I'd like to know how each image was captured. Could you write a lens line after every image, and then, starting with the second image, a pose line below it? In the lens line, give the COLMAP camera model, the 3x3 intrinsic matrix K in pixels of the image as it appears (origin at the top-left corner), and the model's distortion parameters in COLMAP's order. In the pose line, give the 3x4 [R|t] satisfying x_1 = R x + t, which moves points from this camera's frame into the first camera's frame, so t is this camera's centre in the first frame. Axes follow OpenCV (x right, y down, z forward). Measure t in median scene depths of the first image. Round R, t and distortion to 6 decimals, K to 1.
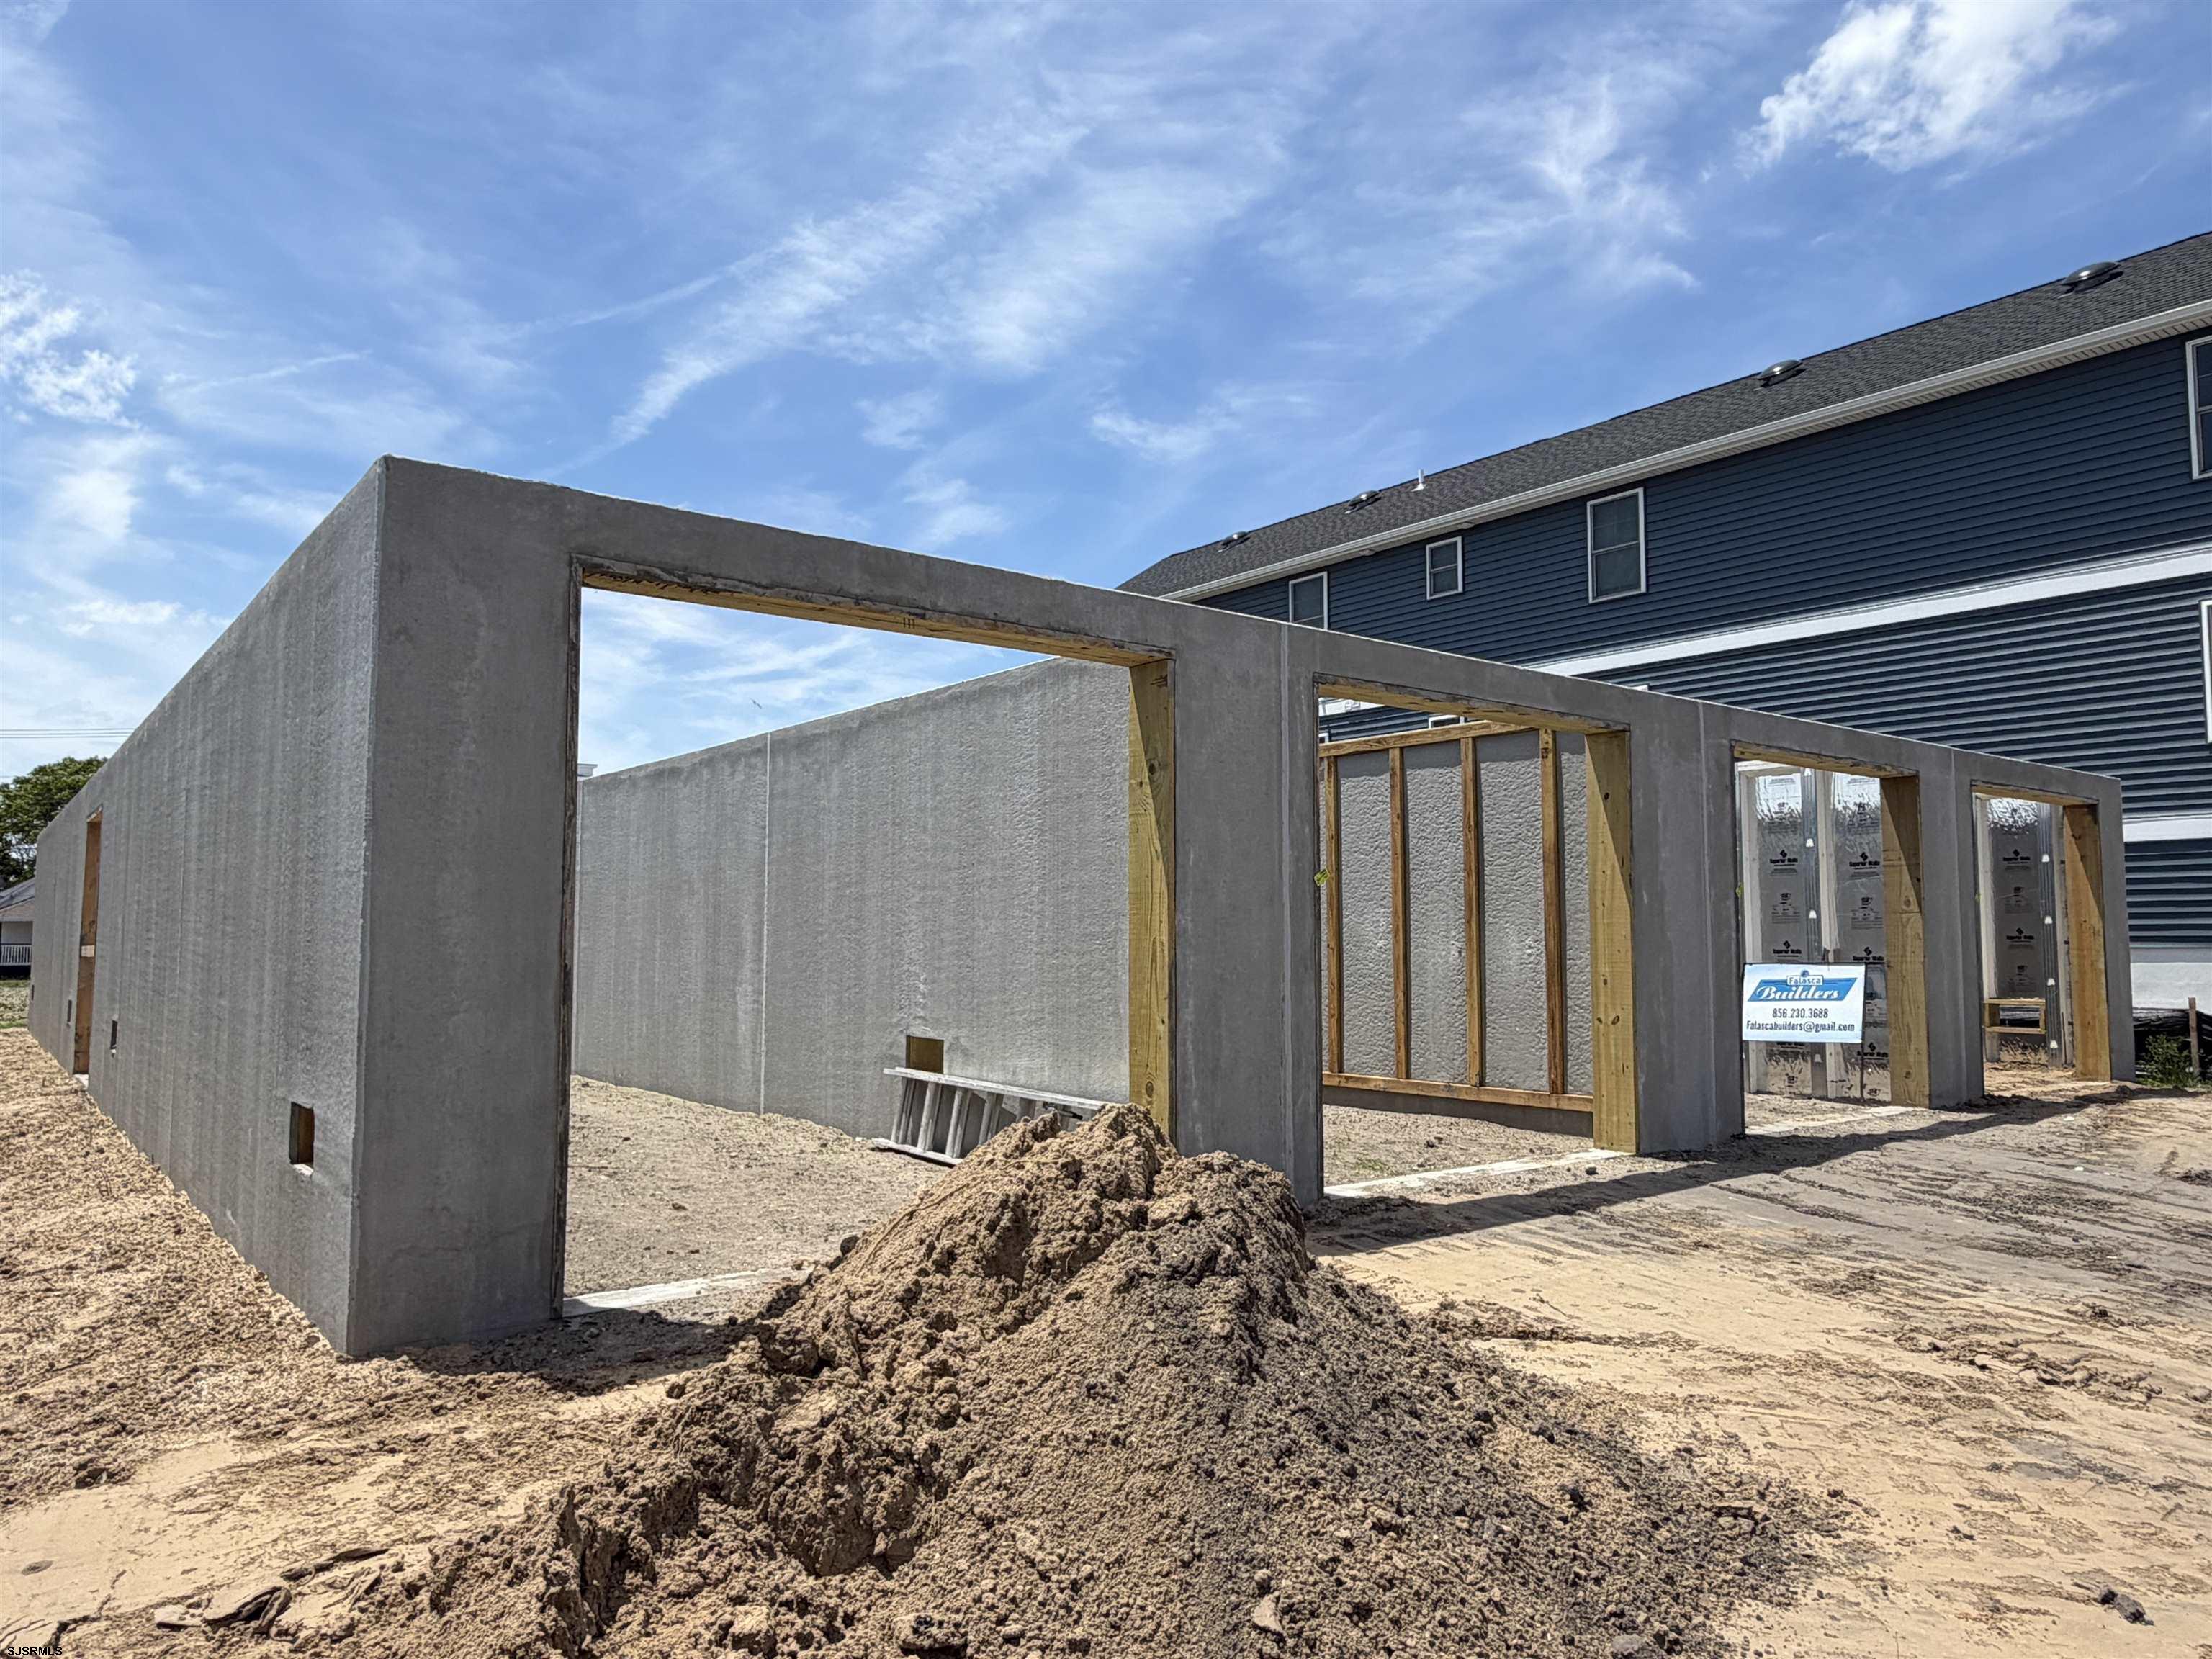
lens RADIAL K [[1495.0, 0, 1103.3], [0, 1495.0, 831.3], [0, 0, 1]] dist [-0.006058, -0.000514]
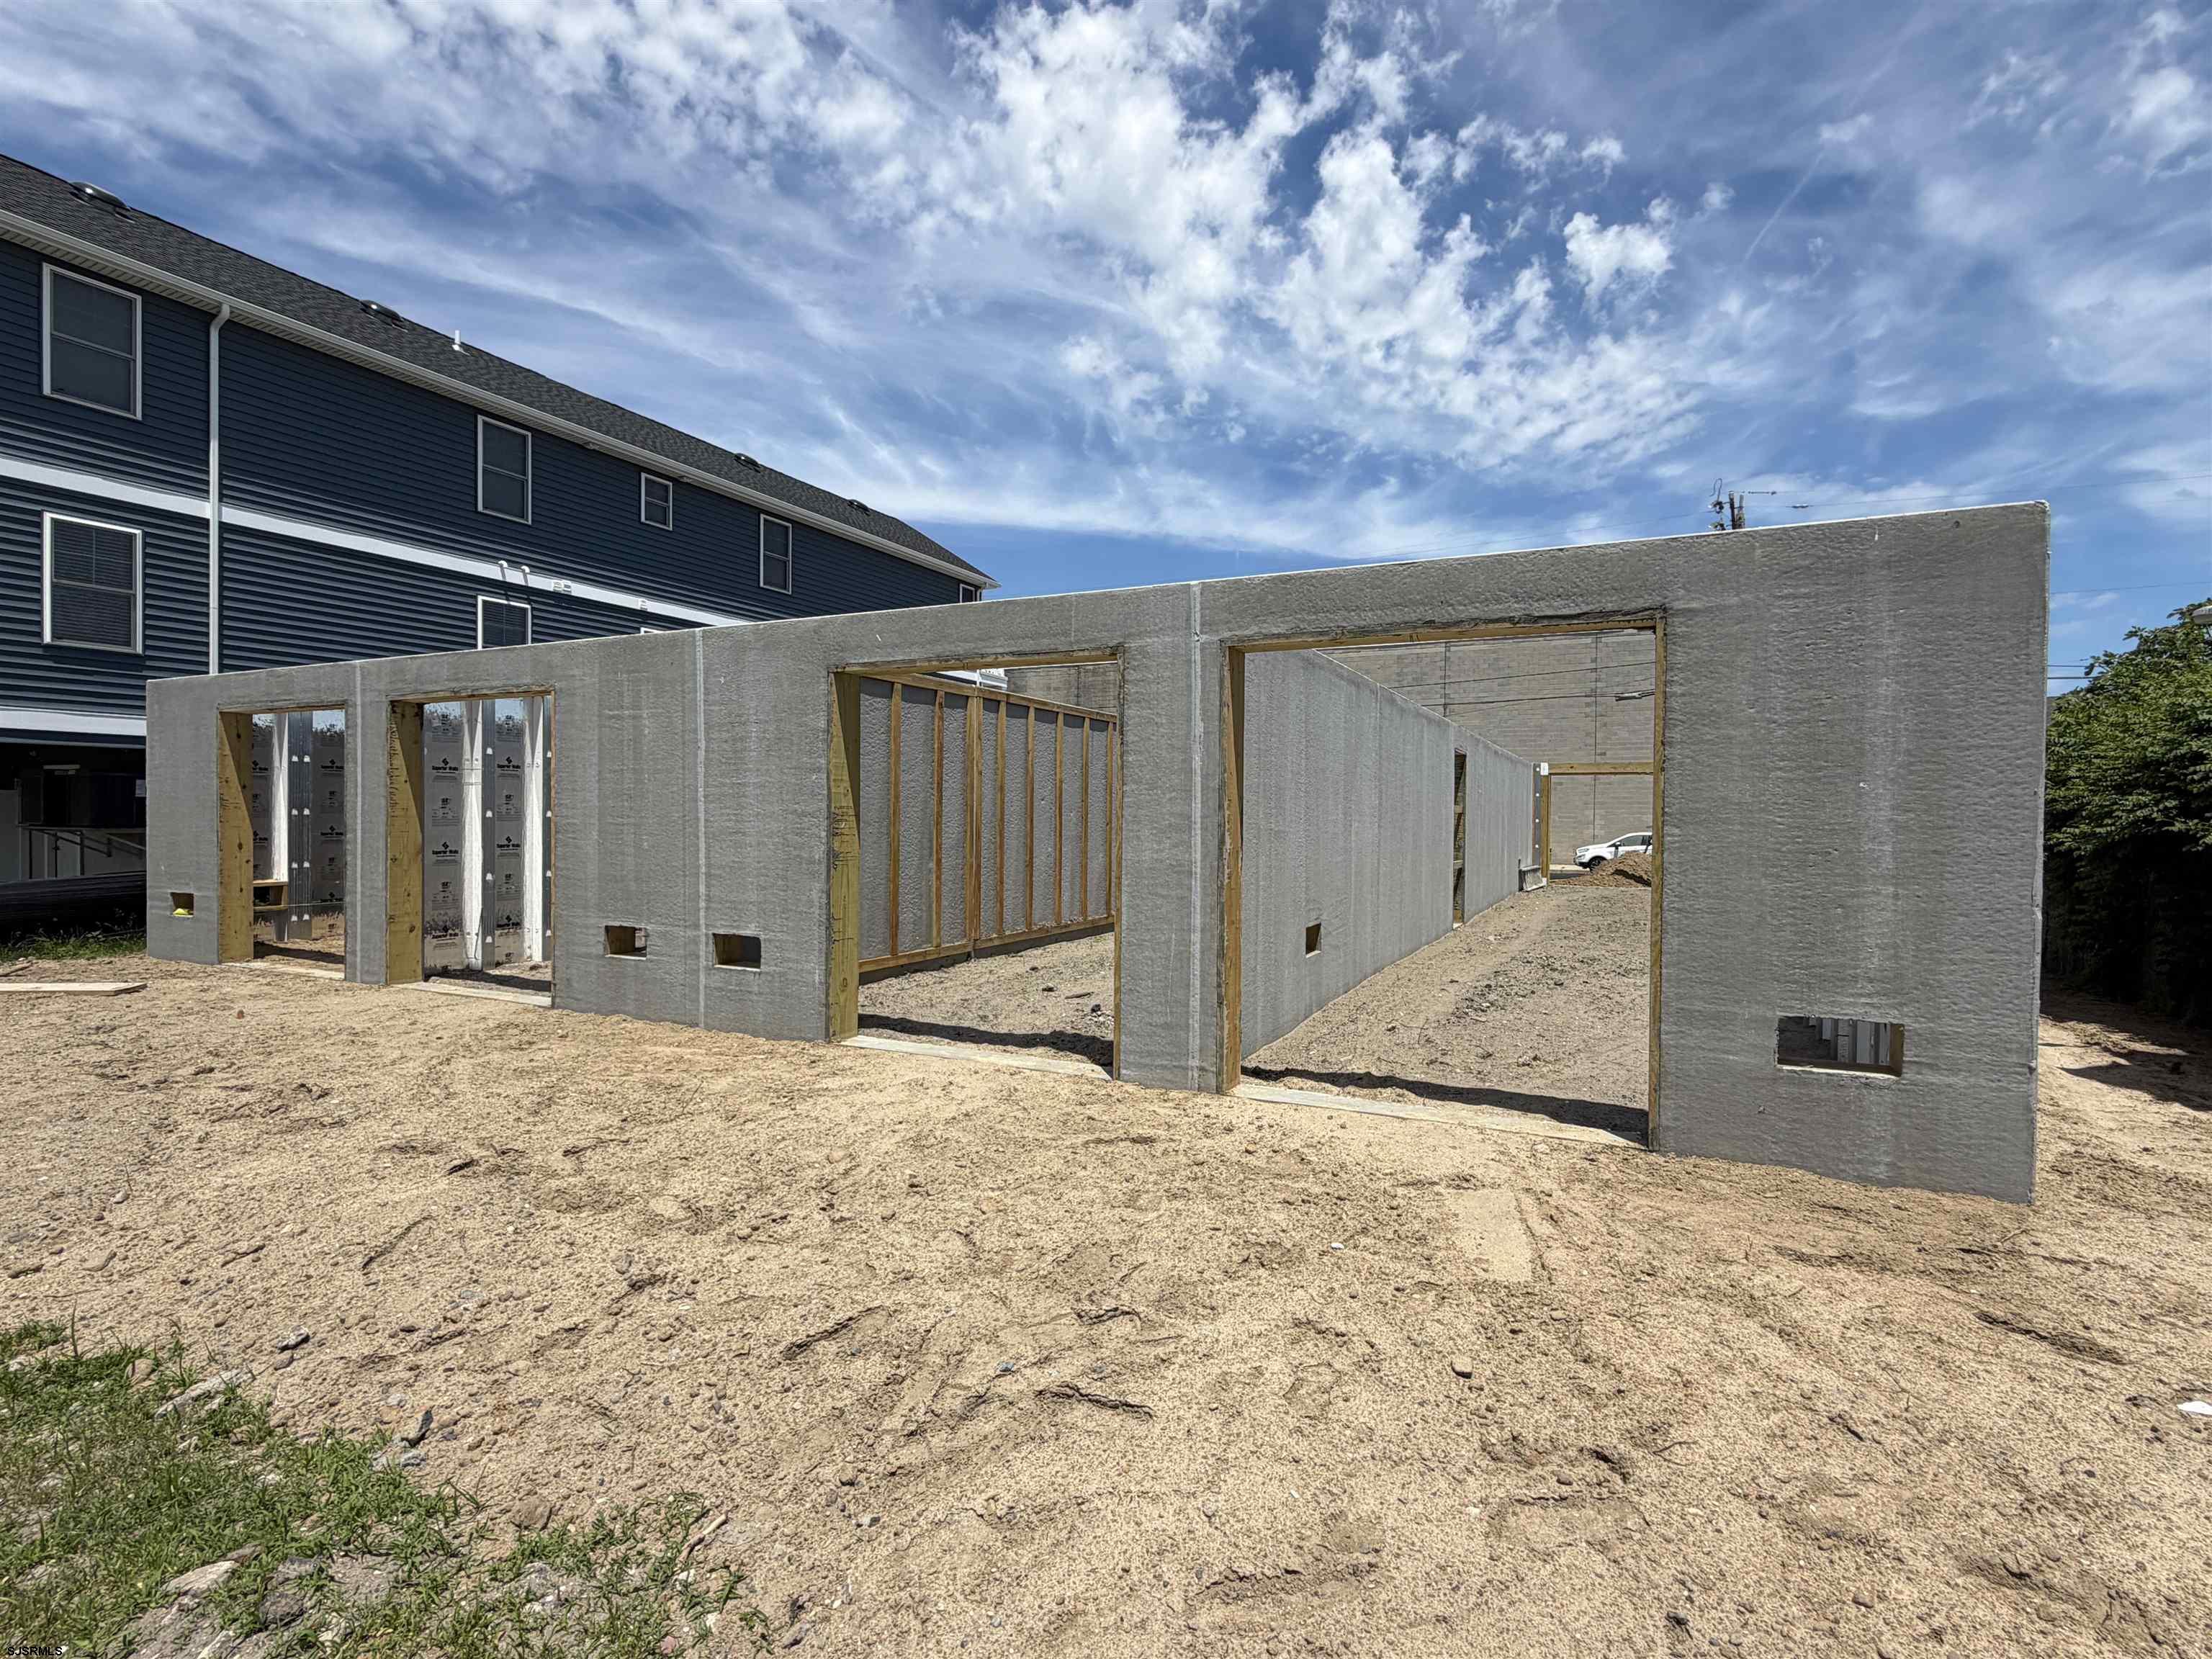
lens RADIAL K [[1100.7, 0, 1110.5], [0, 1100.7, 827.9], [0, 0, 1]] dist [0.002339, 0.000328]
pose [[-0.442110, -0.027465, 0.896540, -0.584721], [-0.102418, 0.994540, -0.020038, 0.039178], [-0.891095, -0.100681, -0.442509, 0.930387]]
